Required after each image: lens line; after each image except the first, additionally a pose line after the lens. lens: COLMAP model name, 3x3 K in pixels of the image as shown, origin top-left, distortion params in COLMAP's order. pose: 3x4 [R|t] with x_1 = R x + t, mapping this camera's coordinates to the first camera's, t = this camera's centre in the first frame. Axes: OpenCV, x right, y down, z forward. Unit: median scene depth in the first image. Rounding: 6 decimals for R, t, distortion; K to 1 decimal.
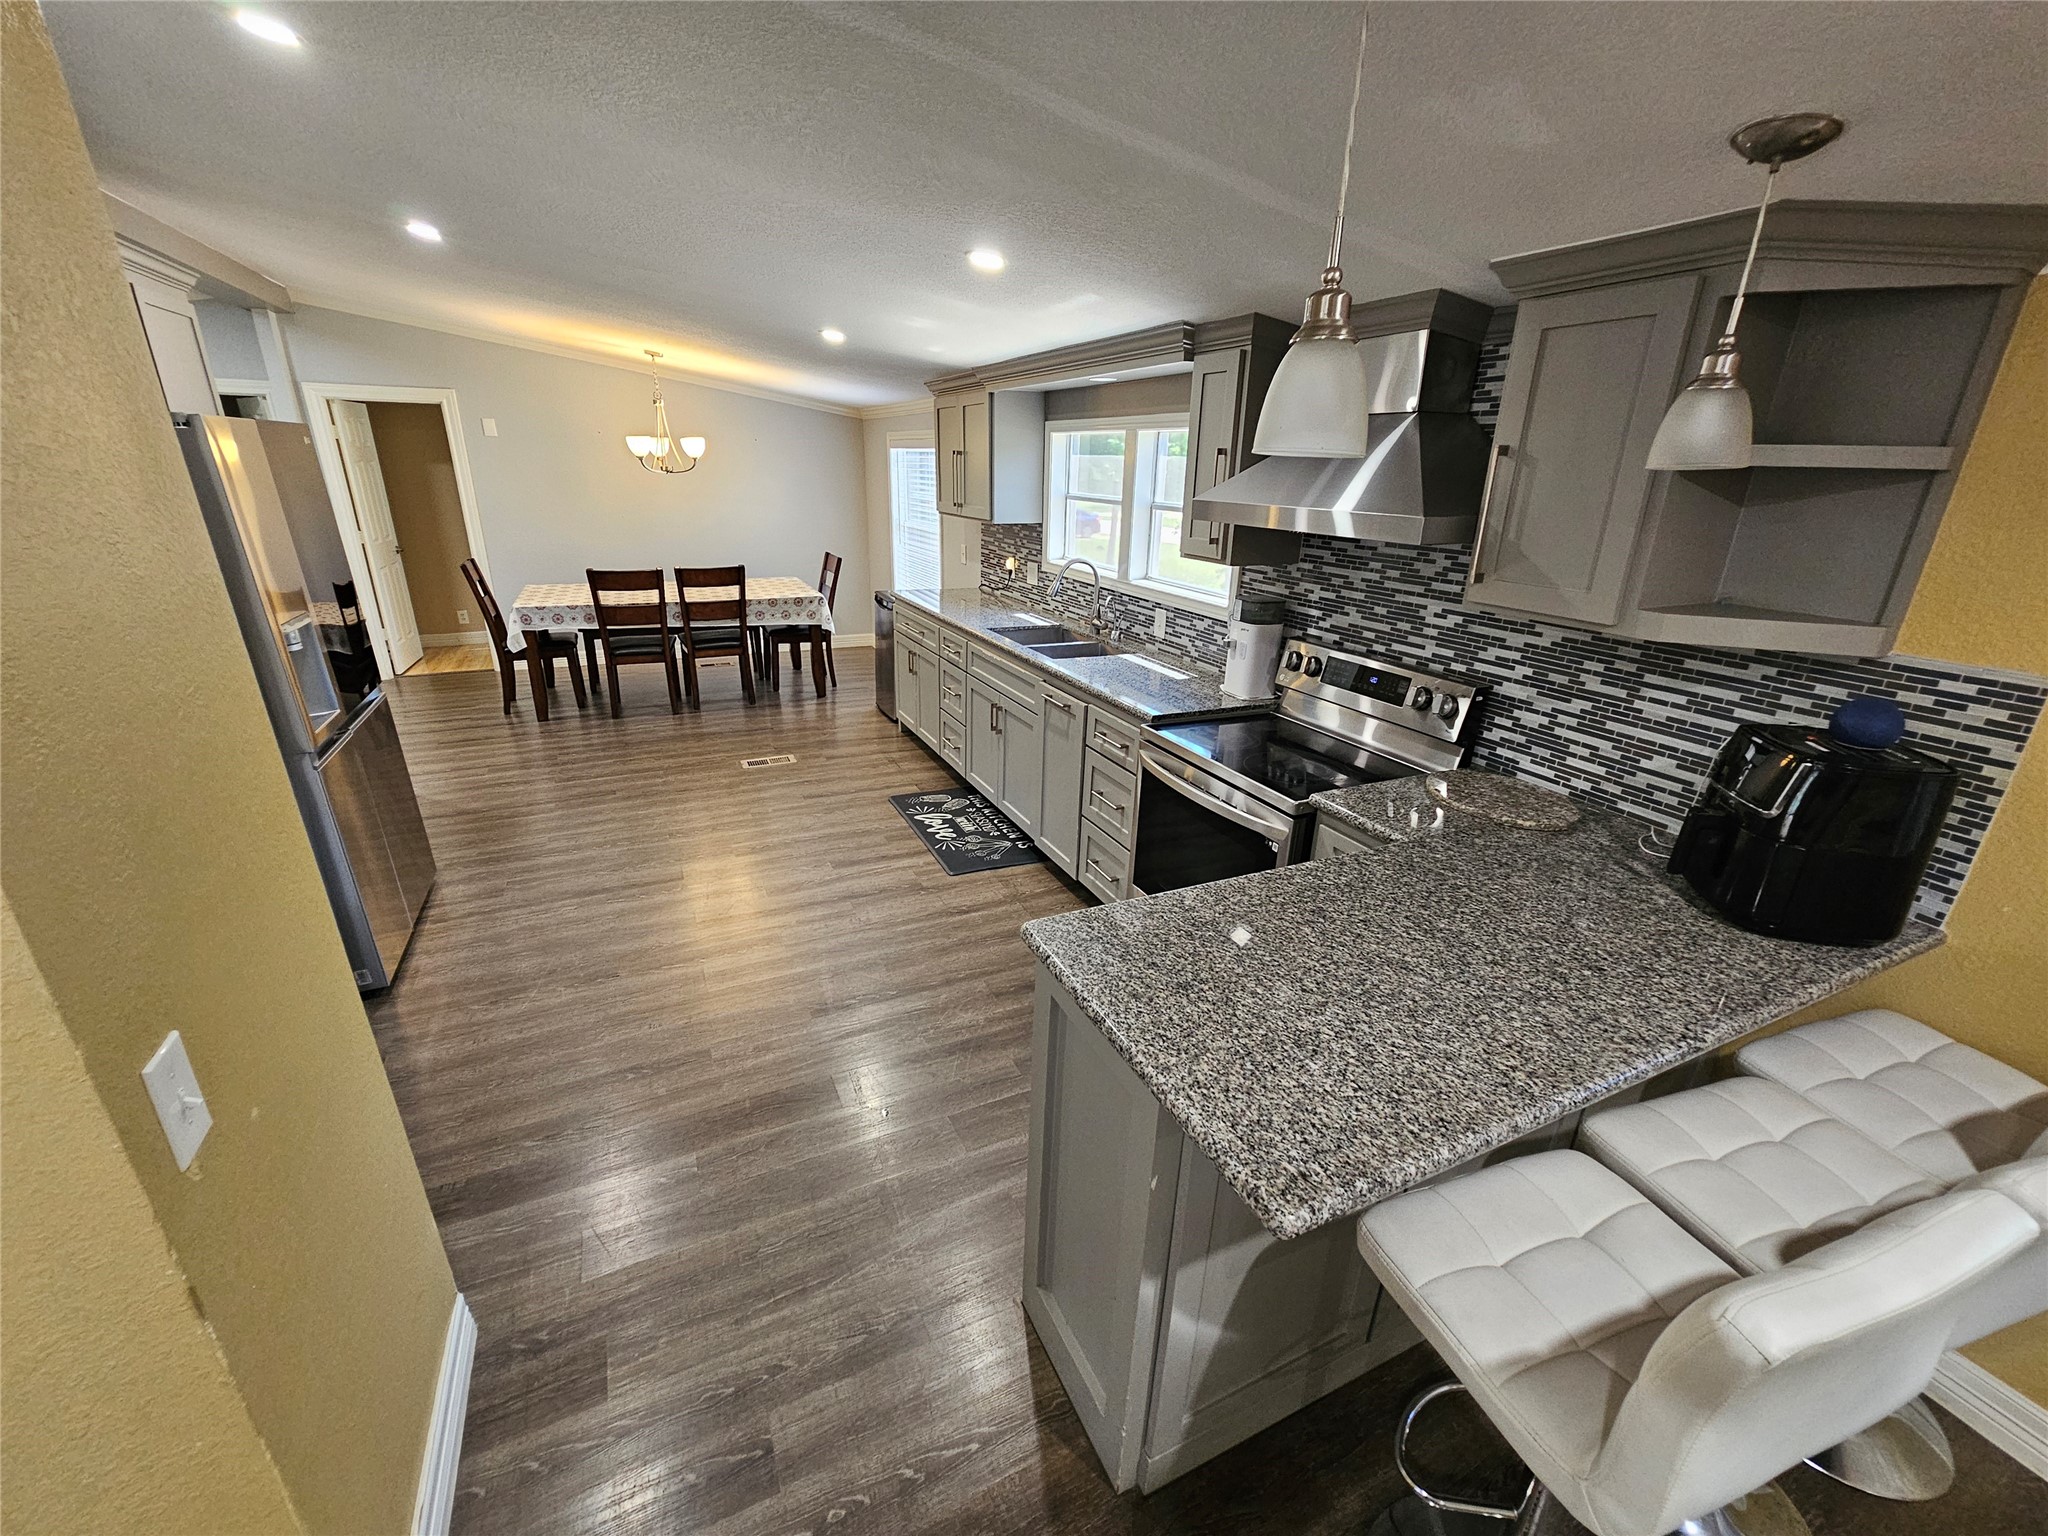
lens RADIAL K [[835.8, 0, 1026.8], [0, 835.8, 778.3], [0, 0, 1]] dist [-0.001711, -0.000360]
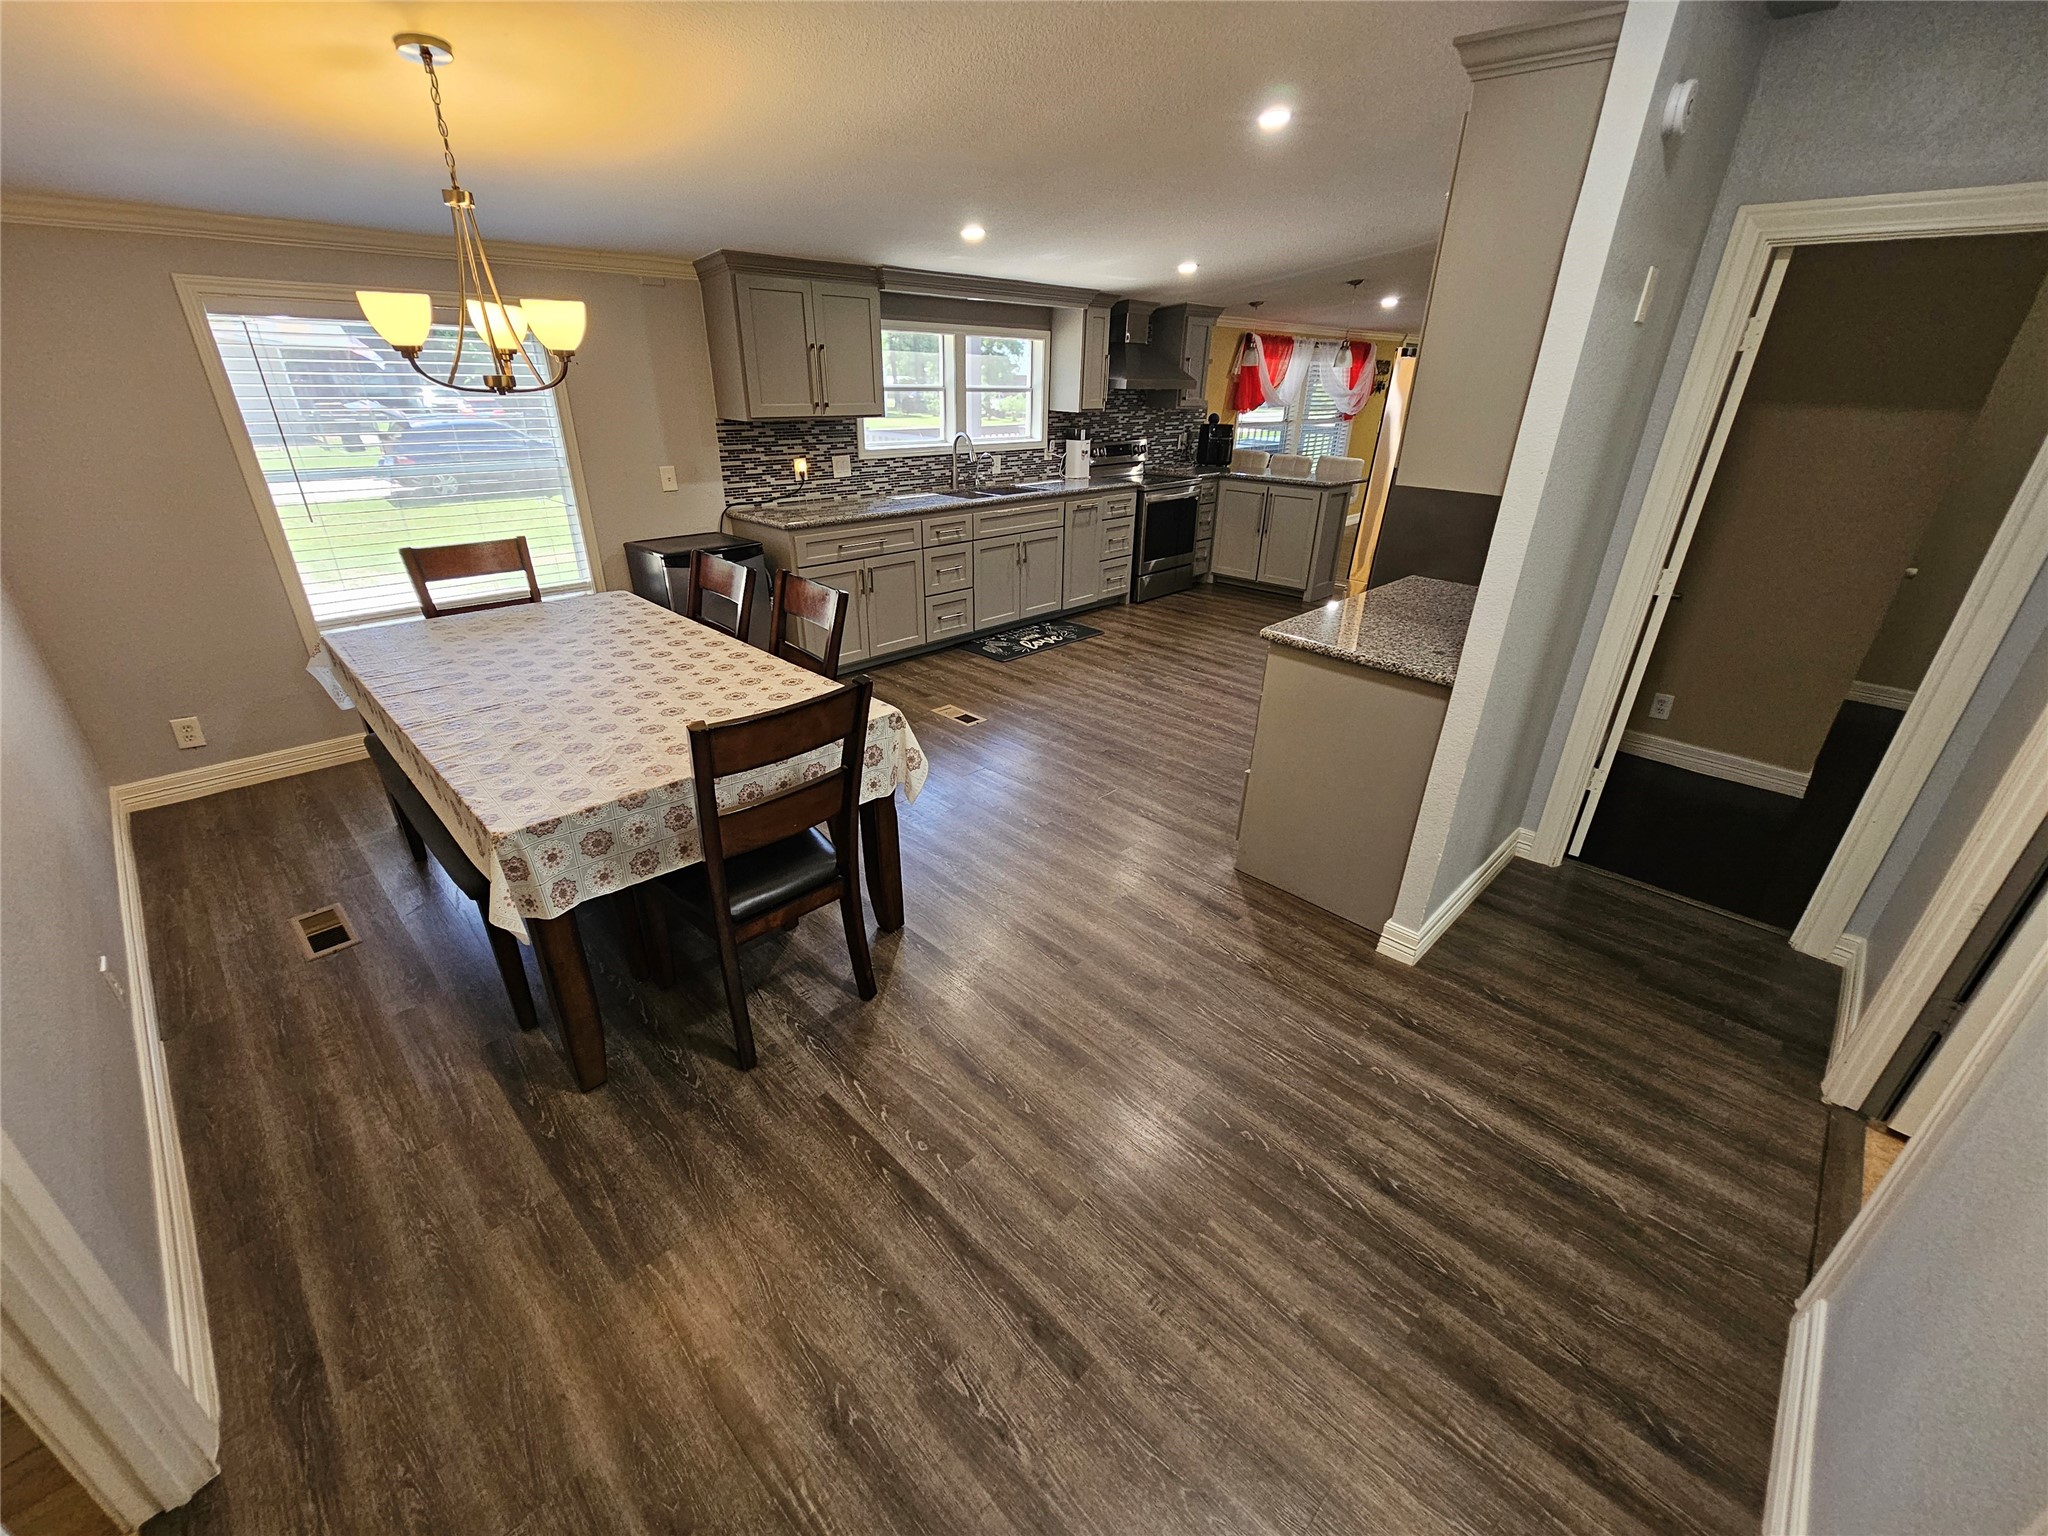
lens RADIAL K [[835.8, 0, 1028.3], [0, 835.8, 773.3], [0, 0, 1]] dist [-0.001711, -0.000360]
pose [[-0.339266, -0.436915, 0.833069, -1.301034], [0.307343, 0.785509, 0.537137, -0.503413], [-0.889066, 0.438270, -0.132213, 1.270514]]
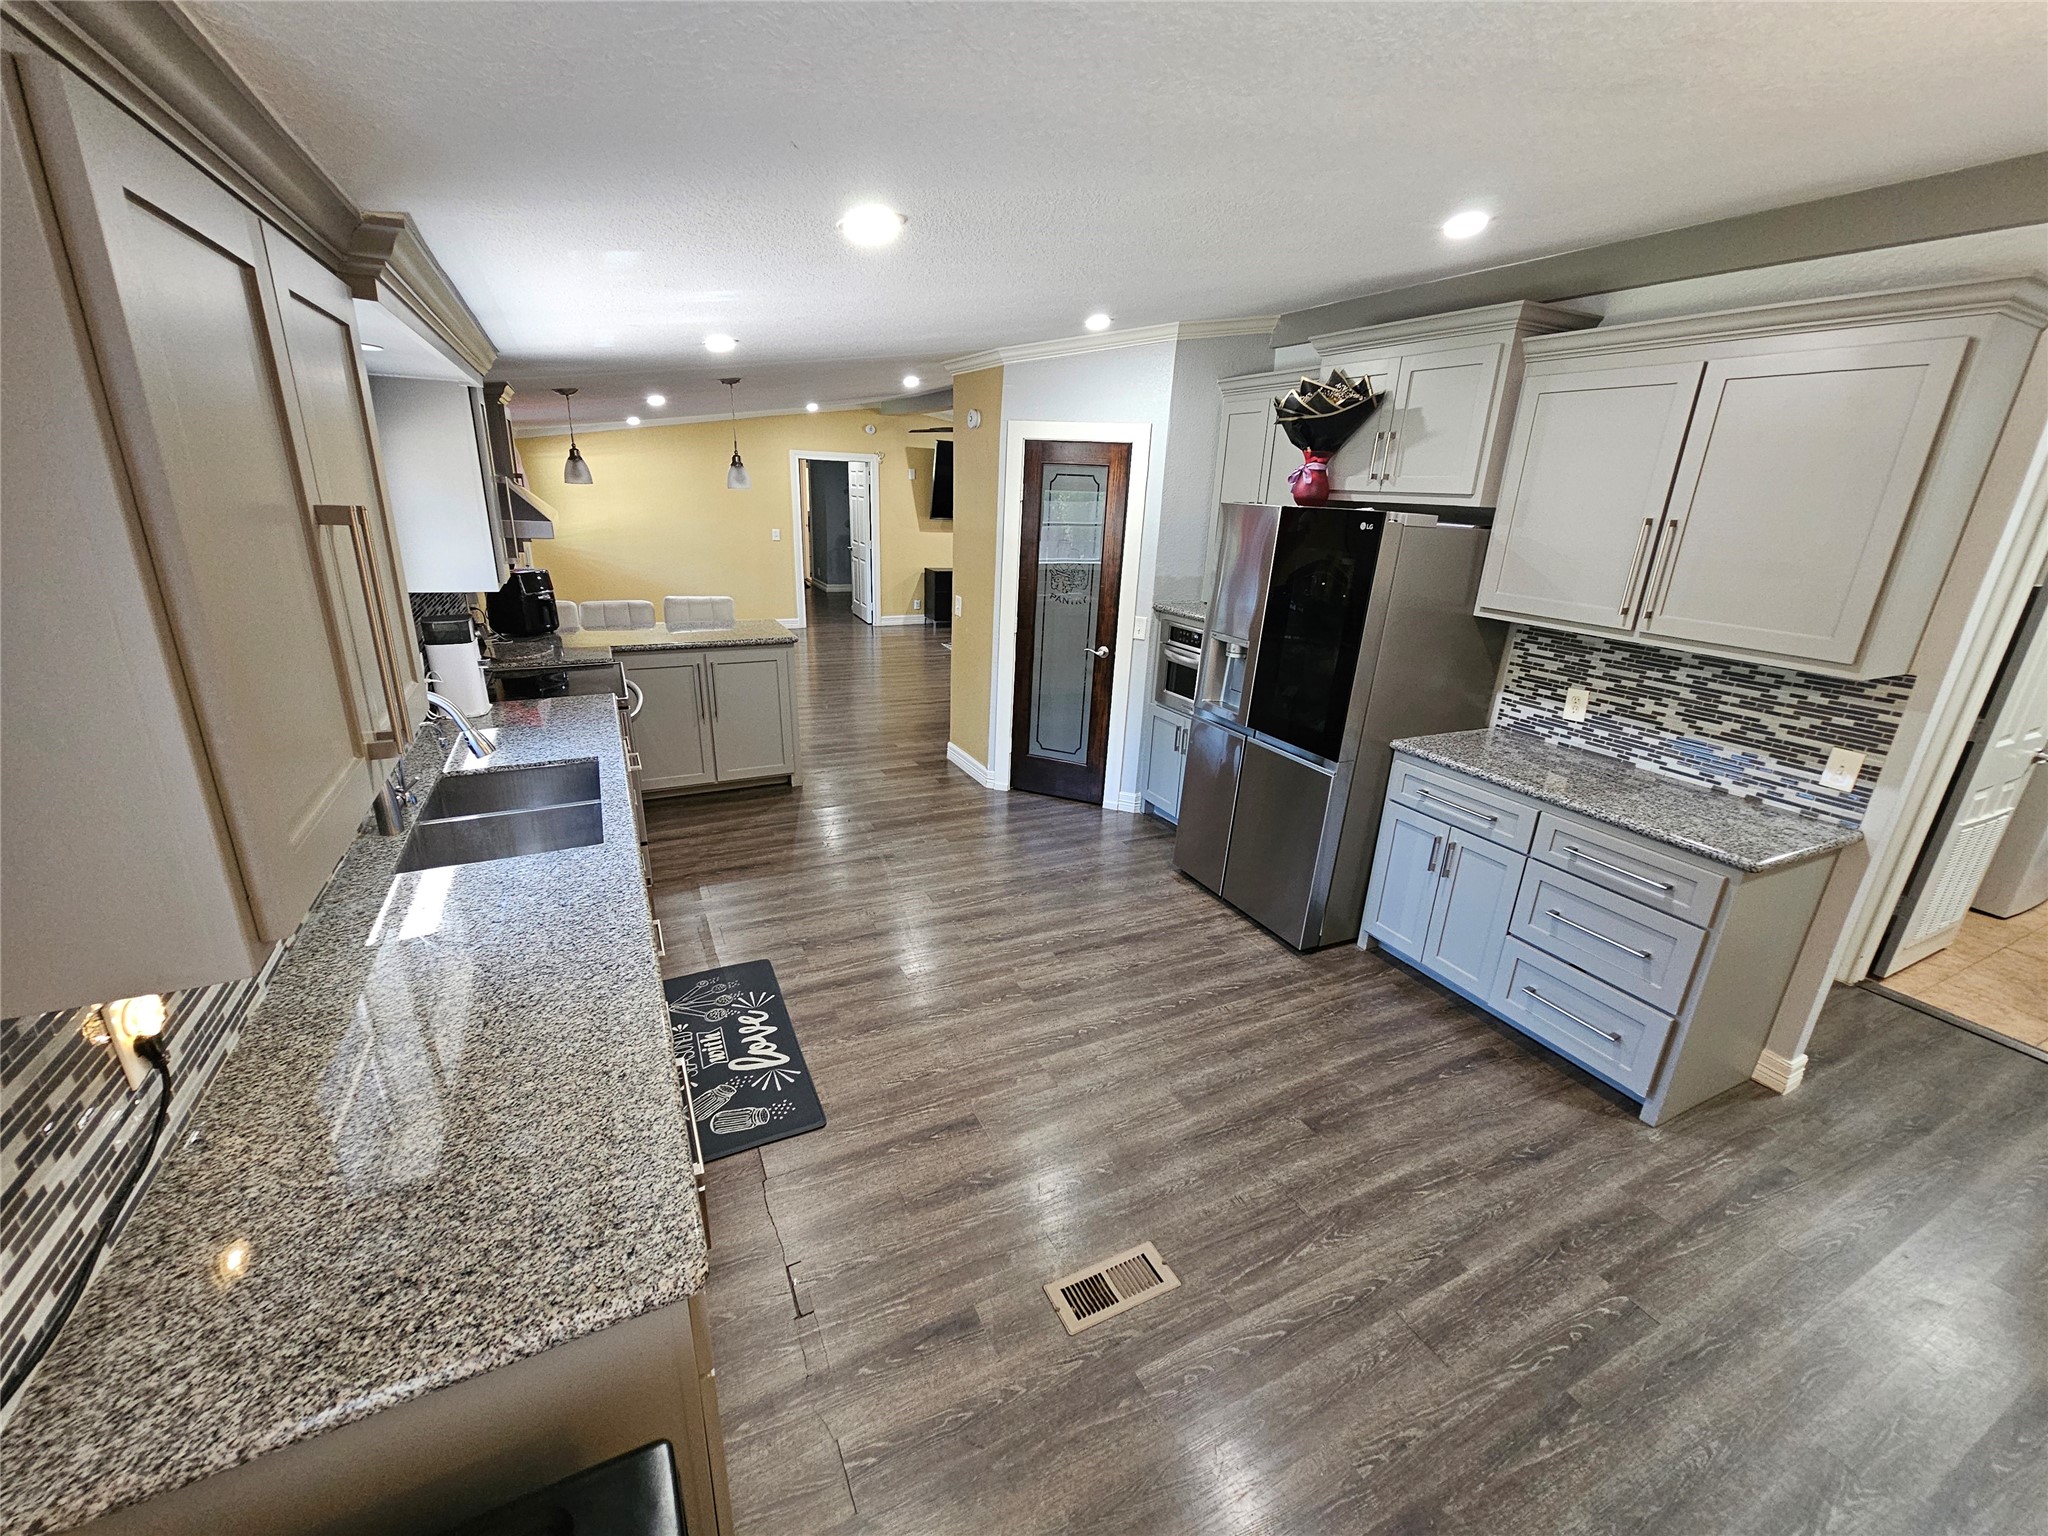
lens RADIAL K [[835.8, 0, 1022.2], [0, 835.8, 777.2], [0, 0, 1]] dist [-0.001711, -0.000360]
pose [[-0.998010, -0.053800, -0.032884, -0.281824], [-0.062330, 0.762986, 0.643402, -0.547394], [-0.009525, 0.644172, -0.764821, 1.355169]]
